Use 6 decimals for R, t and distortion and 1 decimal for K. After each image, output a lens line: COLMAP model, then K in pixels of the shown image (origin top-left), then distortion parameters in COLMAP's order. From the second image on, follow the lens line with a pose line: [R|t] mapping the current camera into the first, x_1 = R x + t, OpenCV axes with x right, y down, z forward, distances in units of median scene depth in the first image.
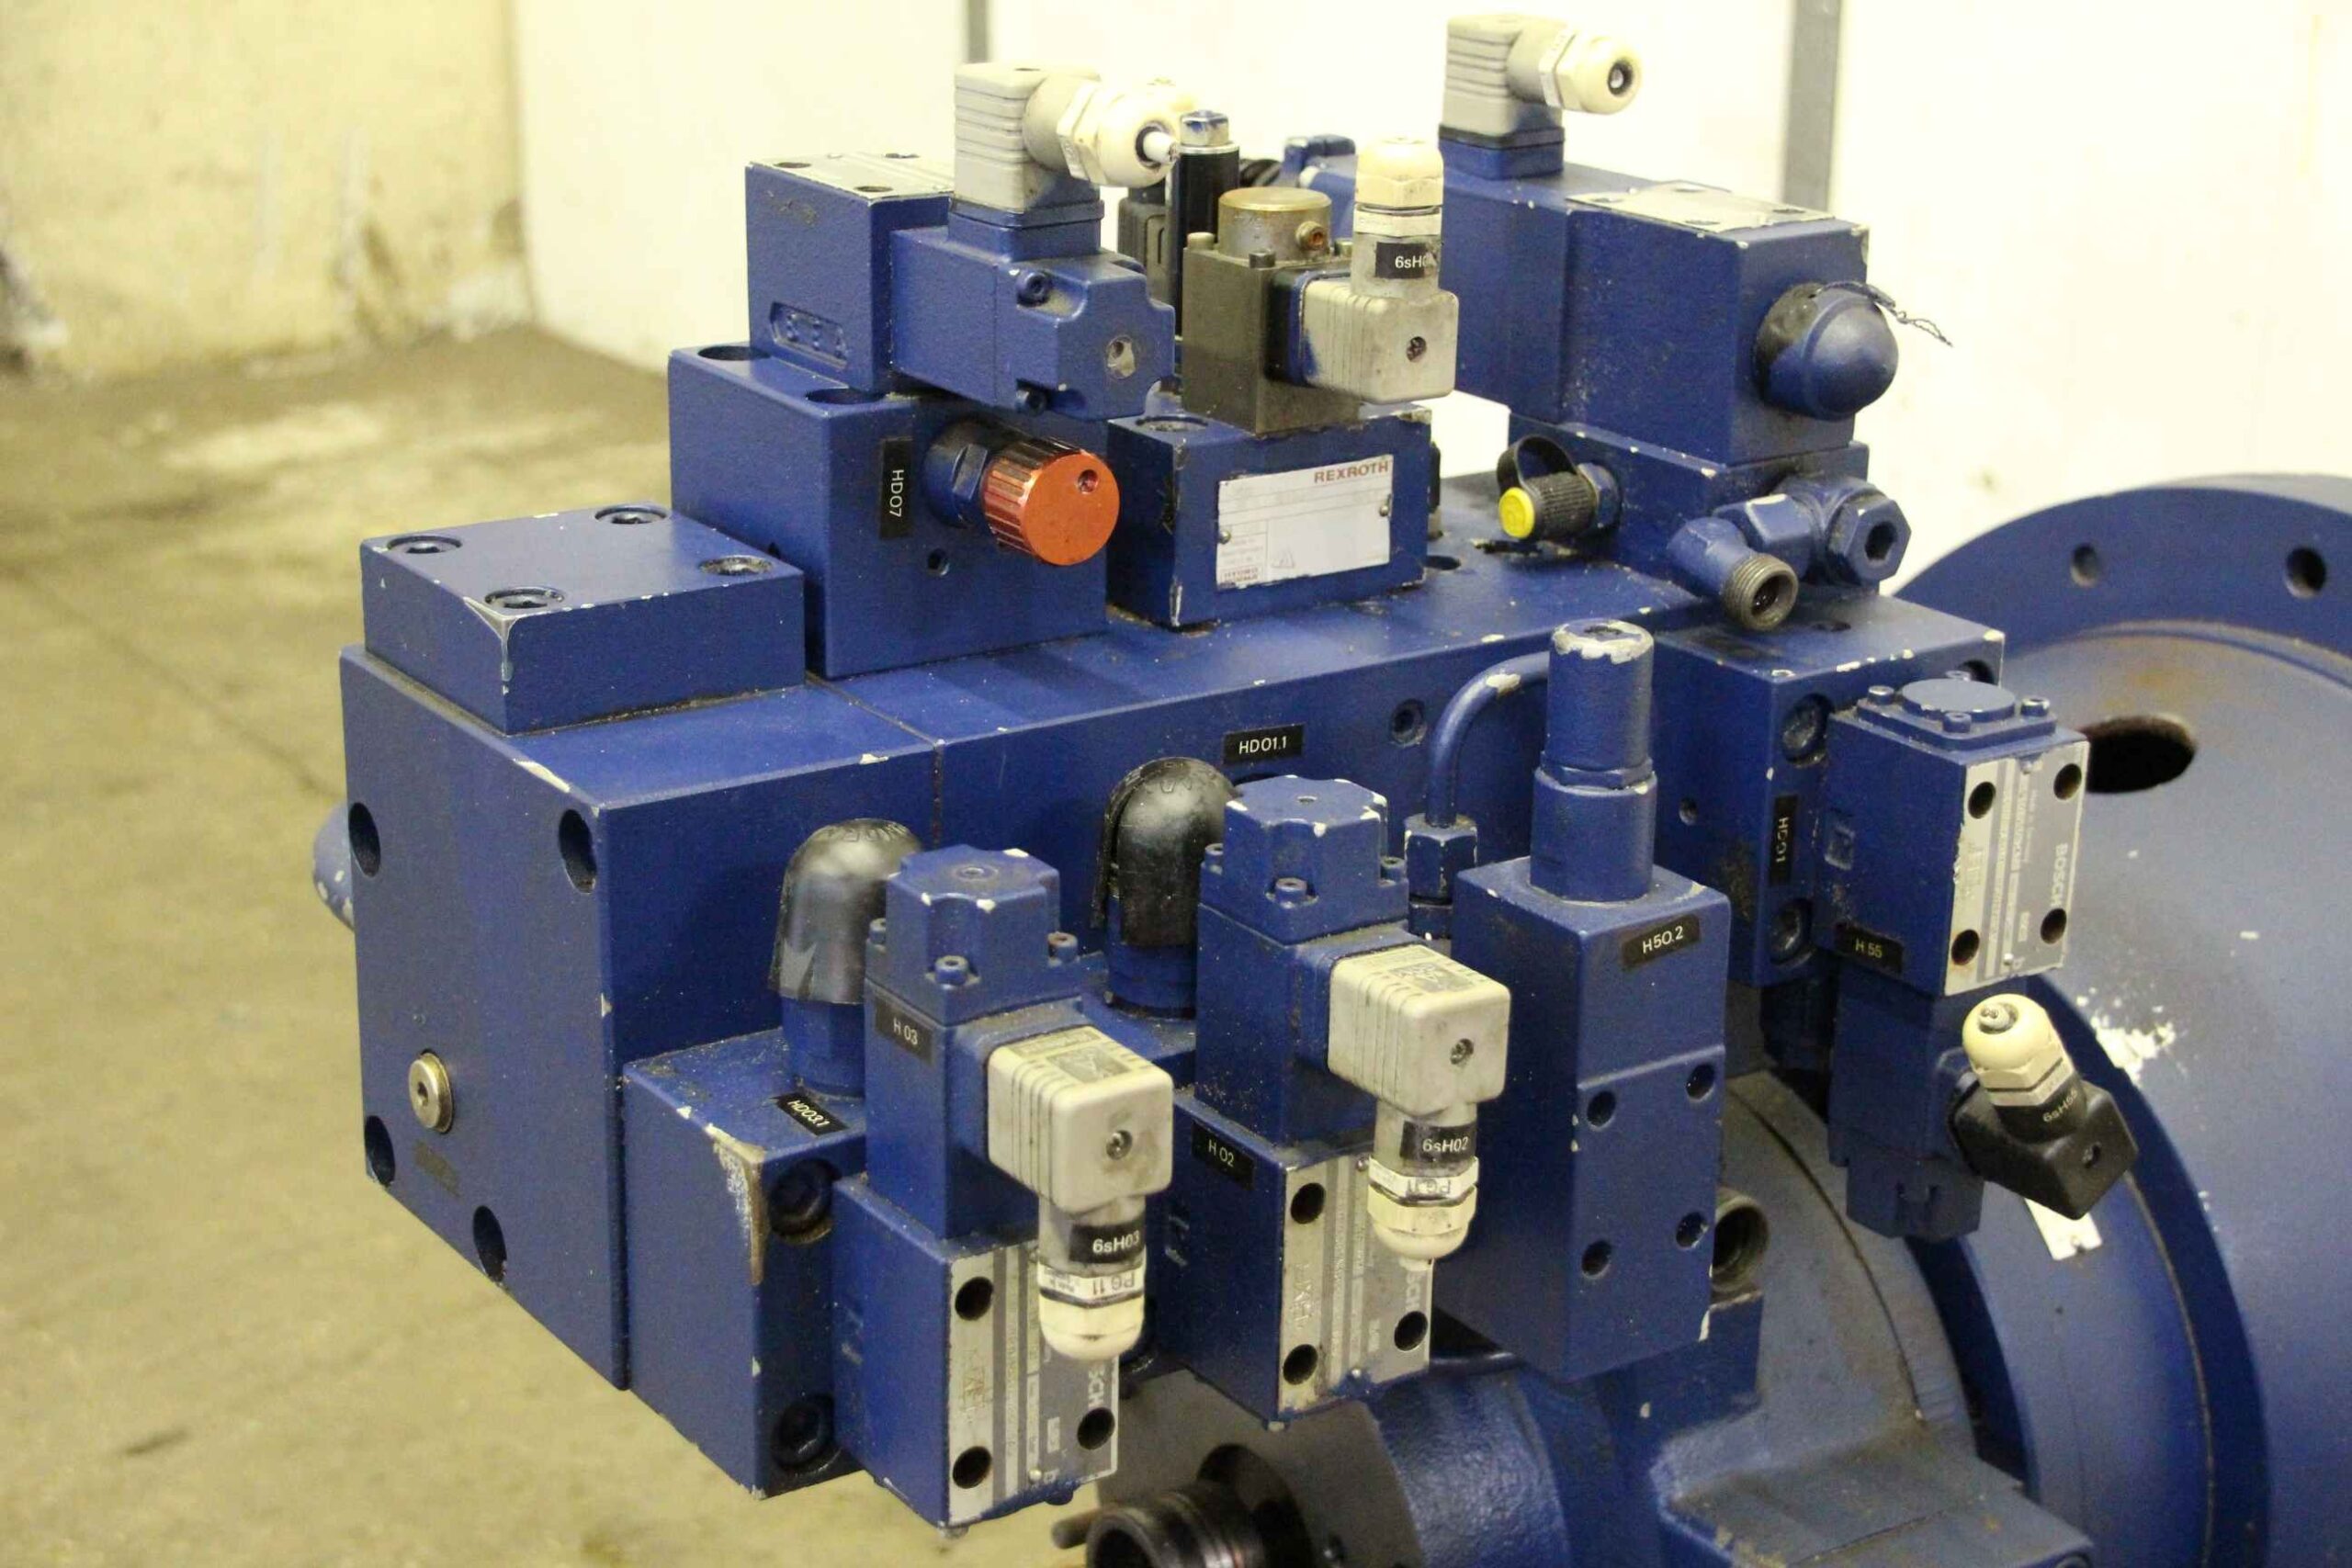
lens RADIAL K [[3611.2, 0, 1176.0], [0, 3611.2, 784.0], [0, 0, 1]] dist [0.185156, 0.109772]
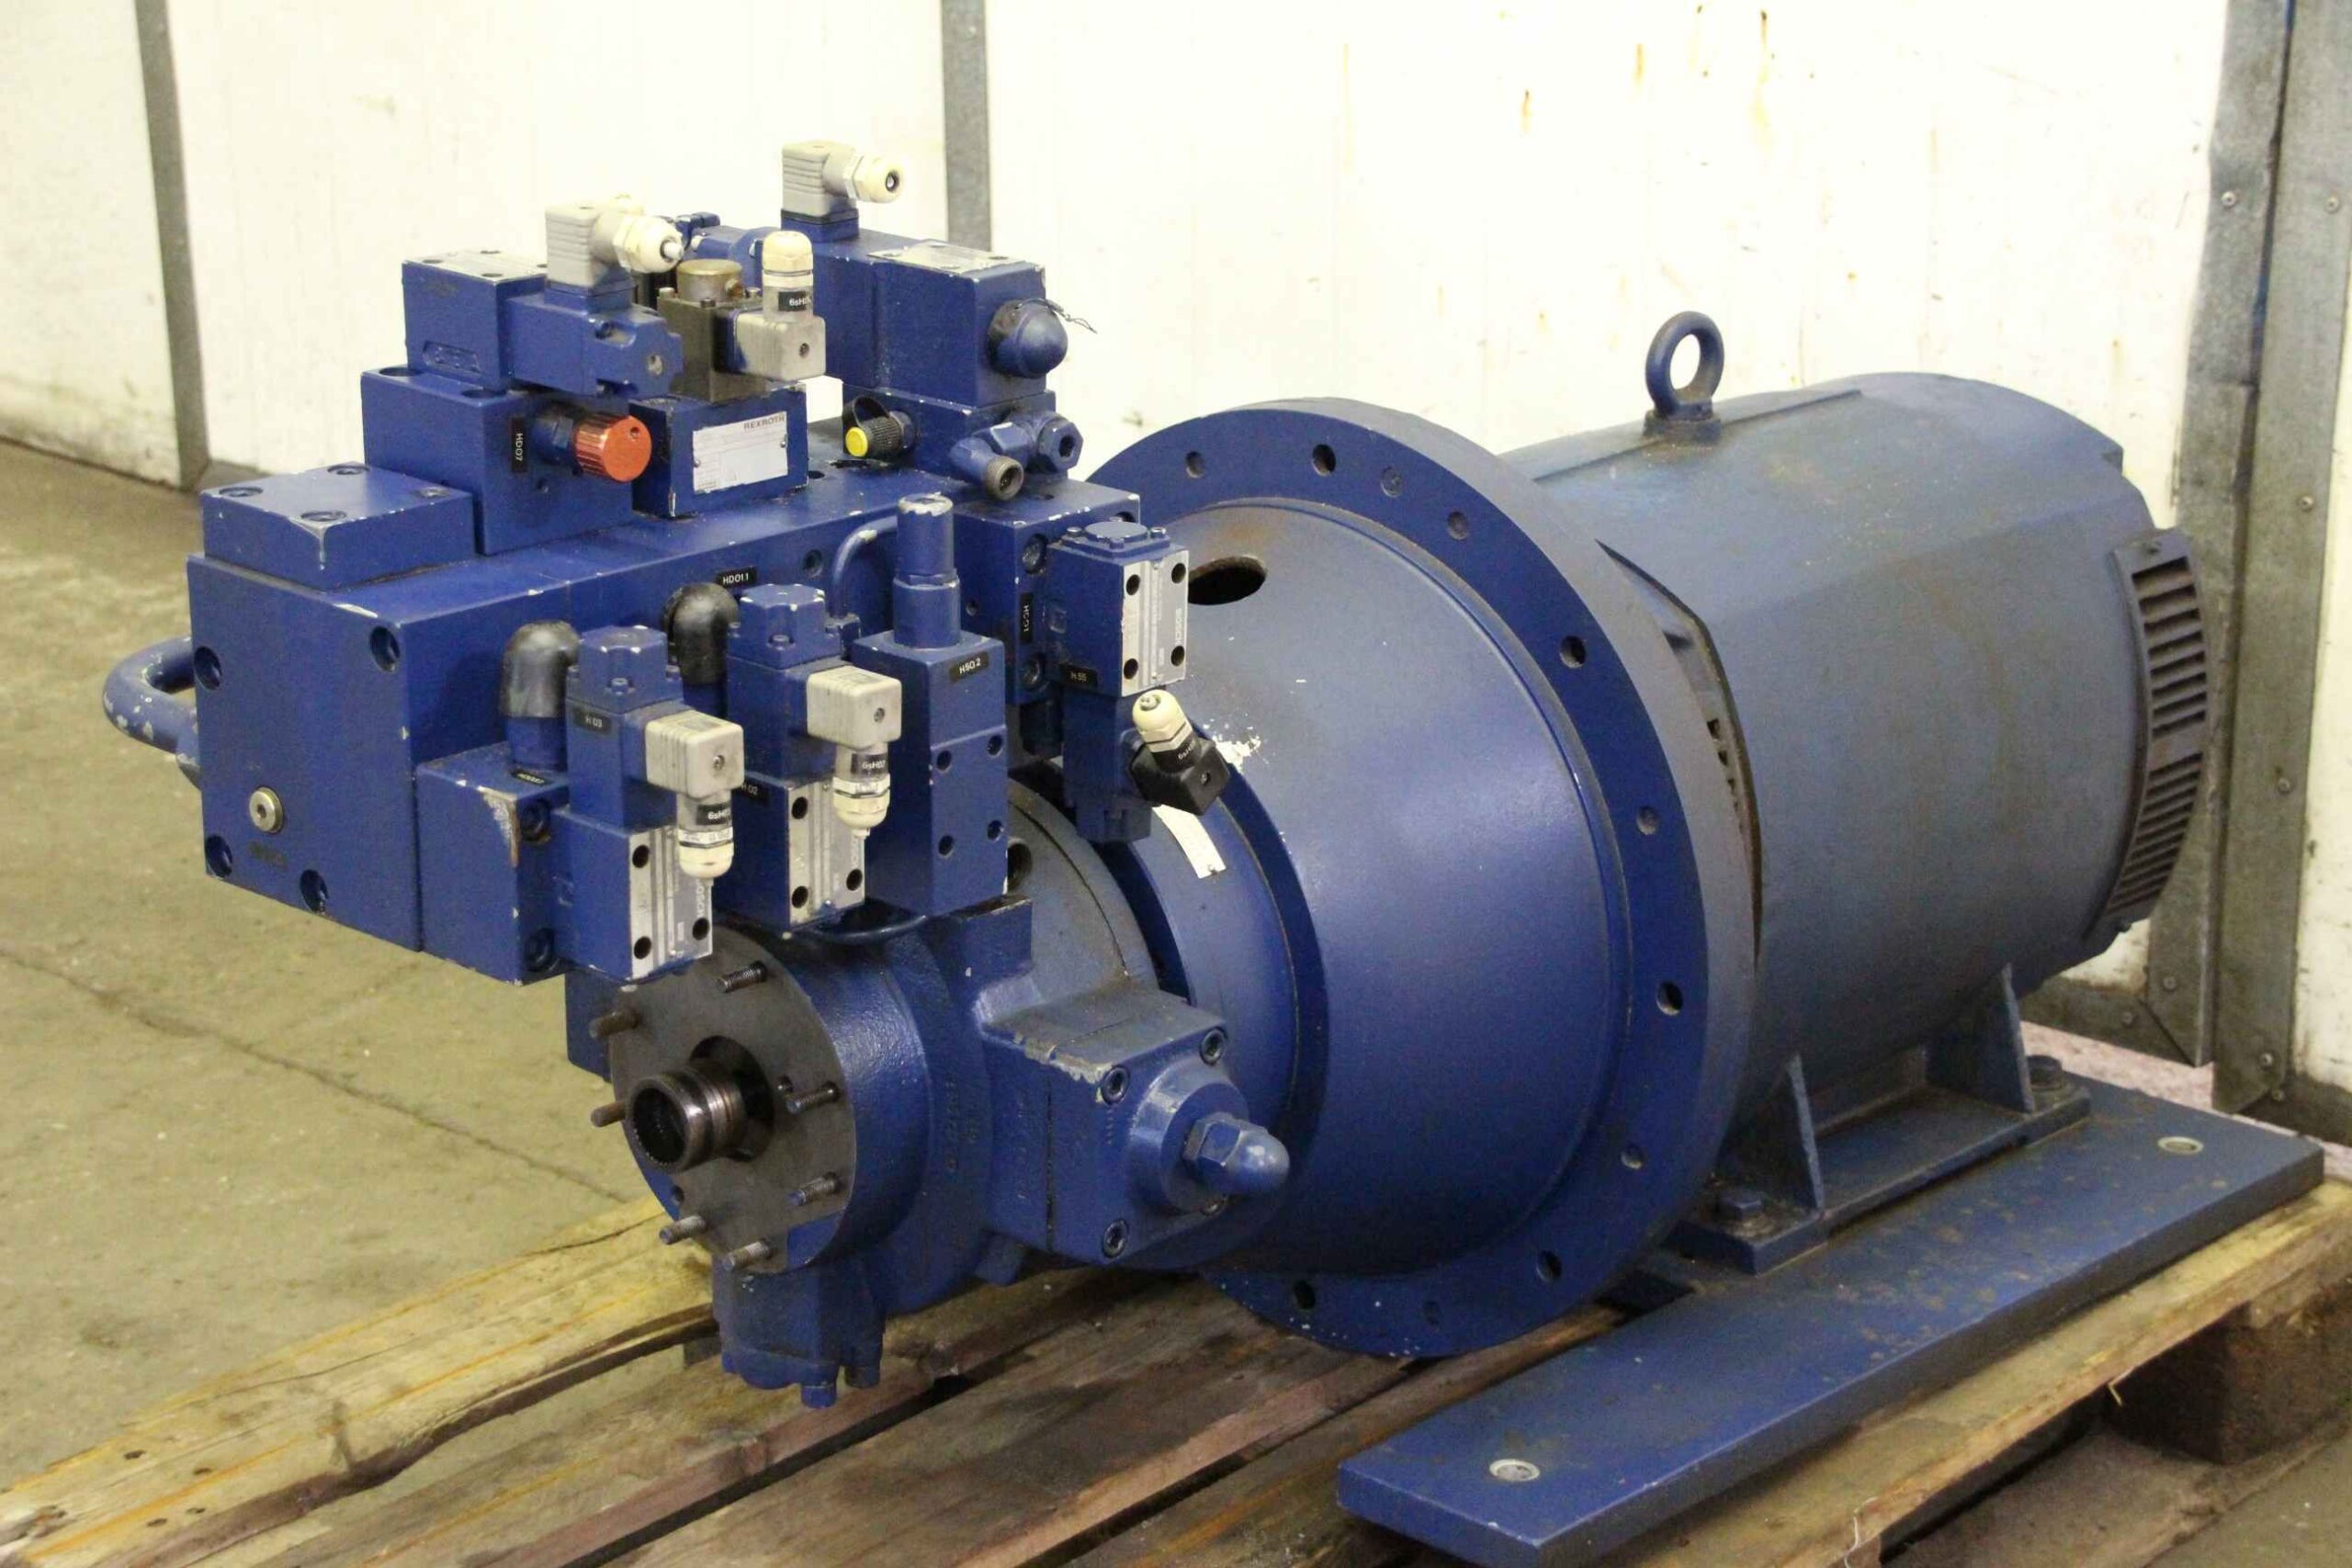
lens RADIAL K [[4215.1, 0, 1176.0], [0, 4215.1, 784.0], [0, 0, 1]] dist [0.040889, 2.531300]
pose [[0.973706, -0.074977, 0.215117, -0.215335], [0.076191, 0.997090, 0.002654, 0.099185], [-0.214690, 0.013806, 0.976585, -1.045185]]
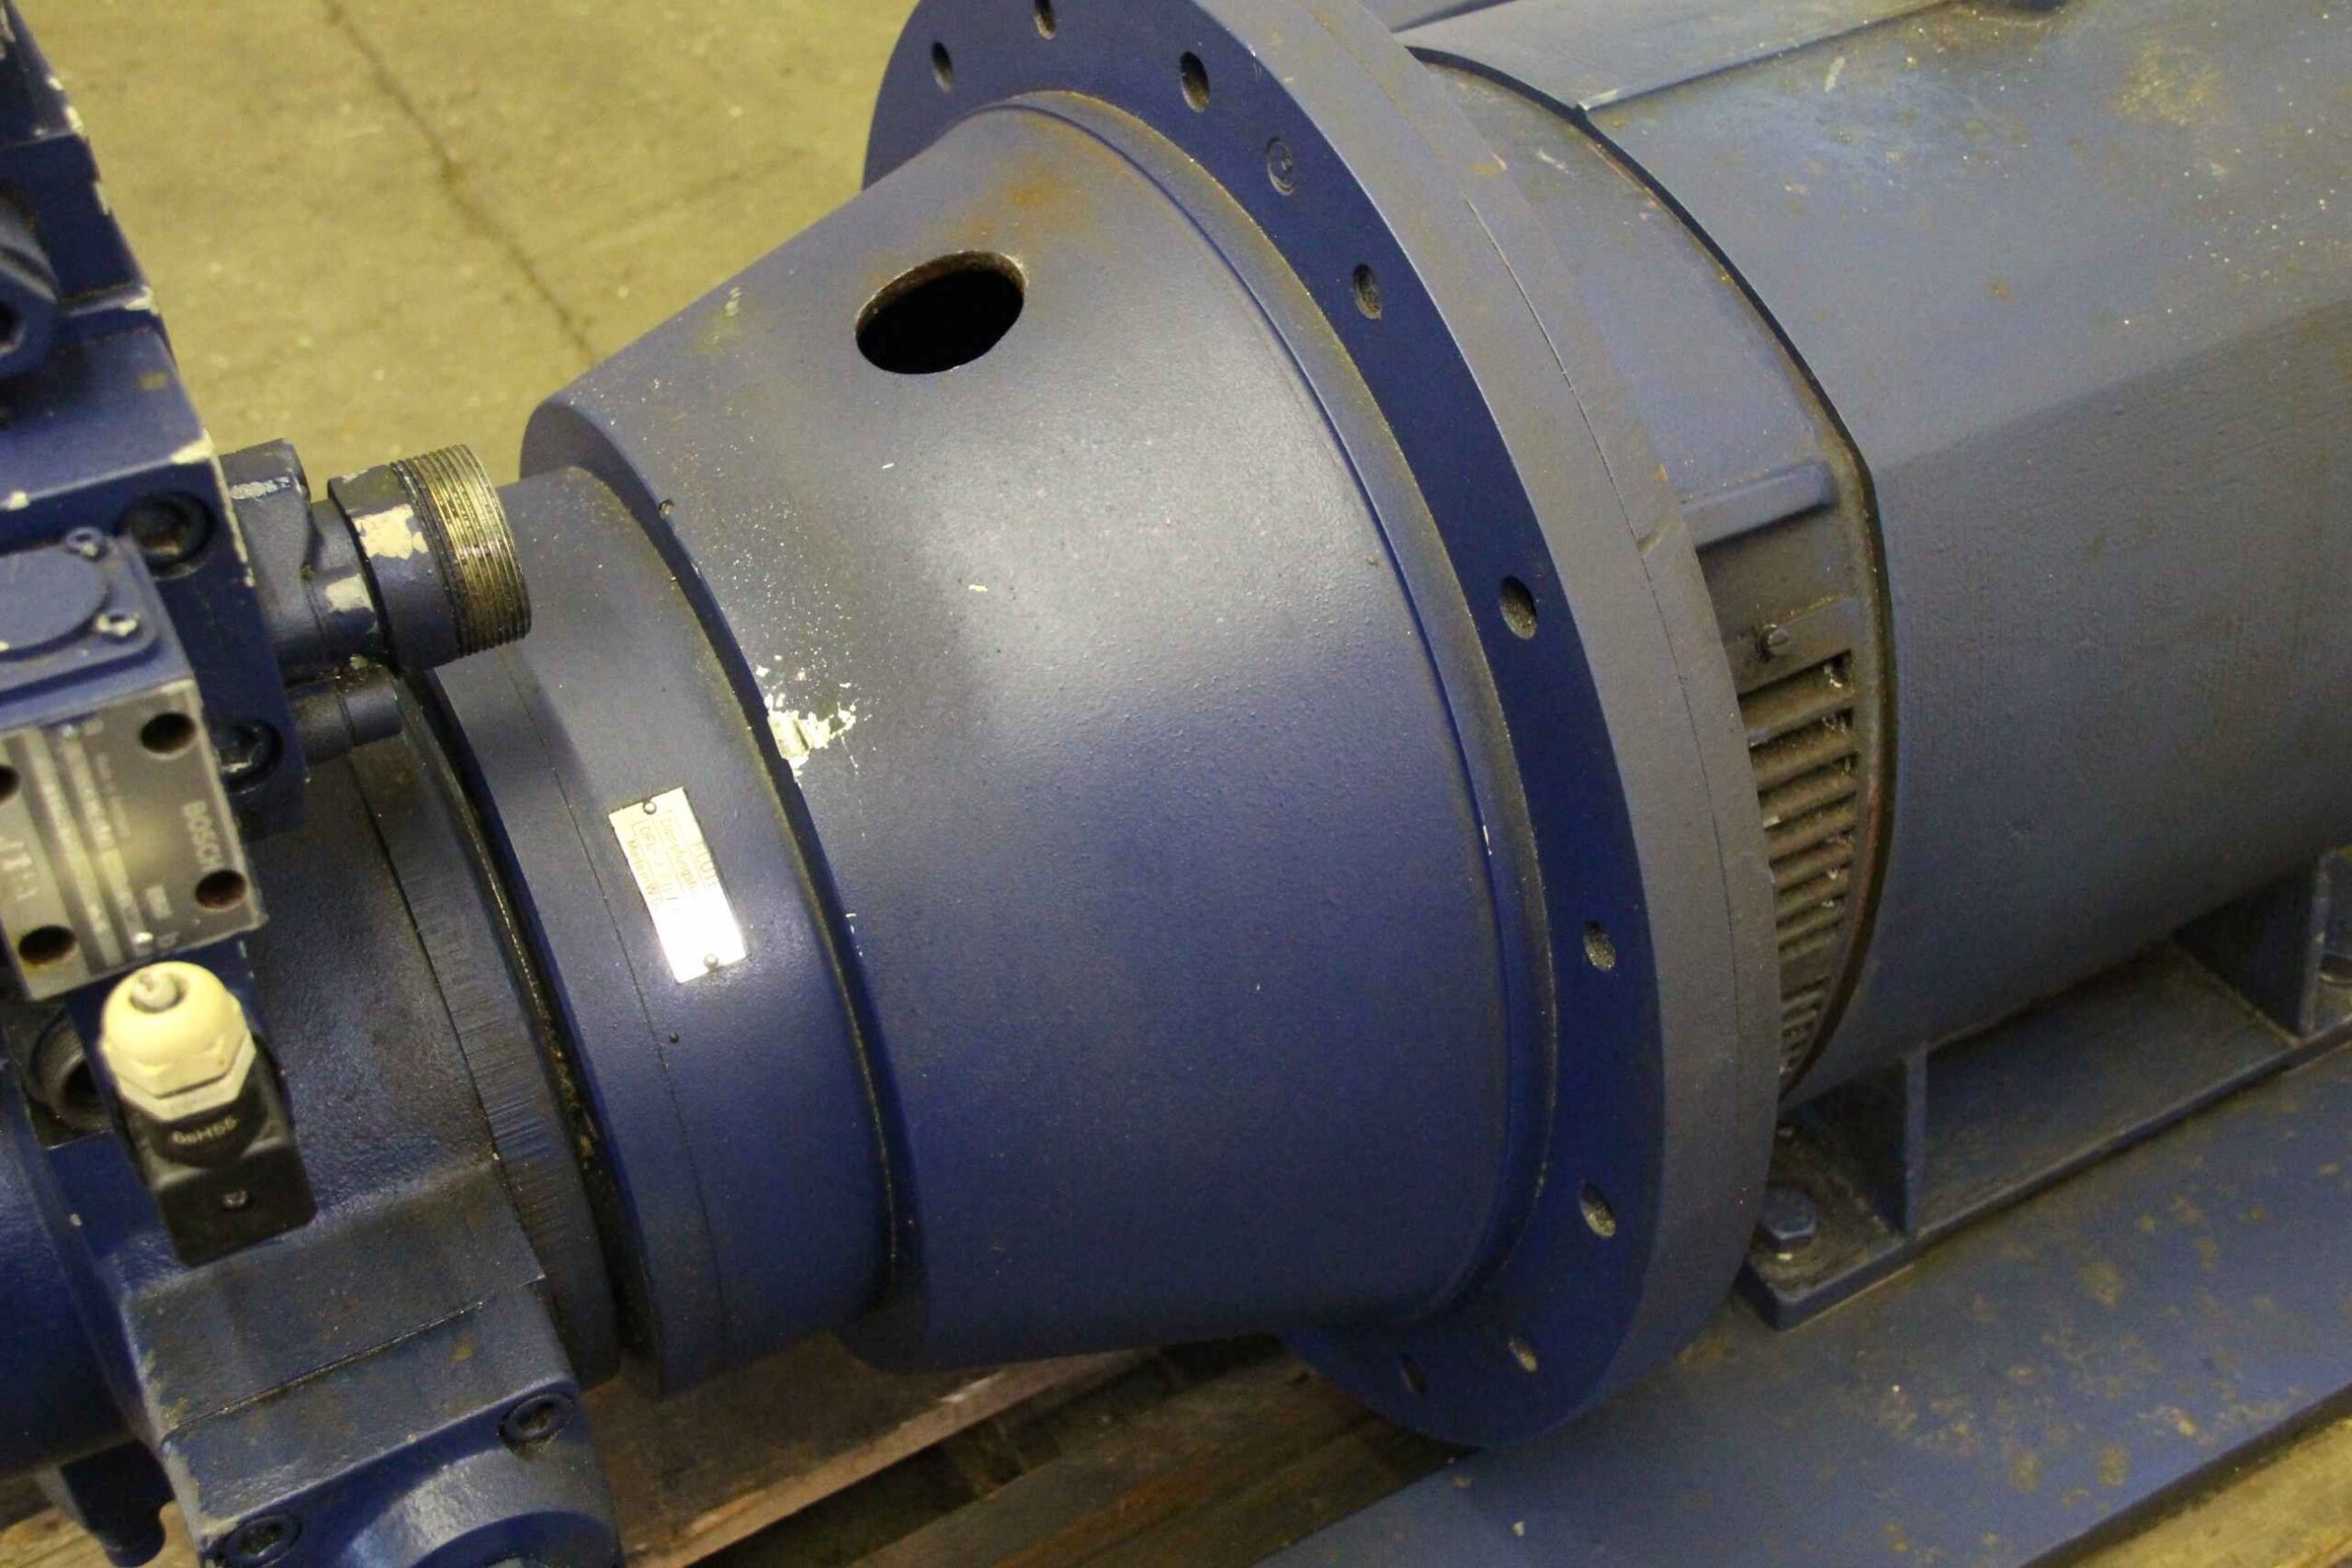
lens RADIAL K [[2484.2, 0, 1176.0], [0, 2484.2, 784.0], [0, 0, 1]] dist [0.003259, 0.005214]
pose [[0.997532, 0.050458, -0.048831, 0.472016], [-0.026736, 0.915982, 0.400328, -0.192226], [0.064928, -0.398035, 0.915070, 0.582281]]
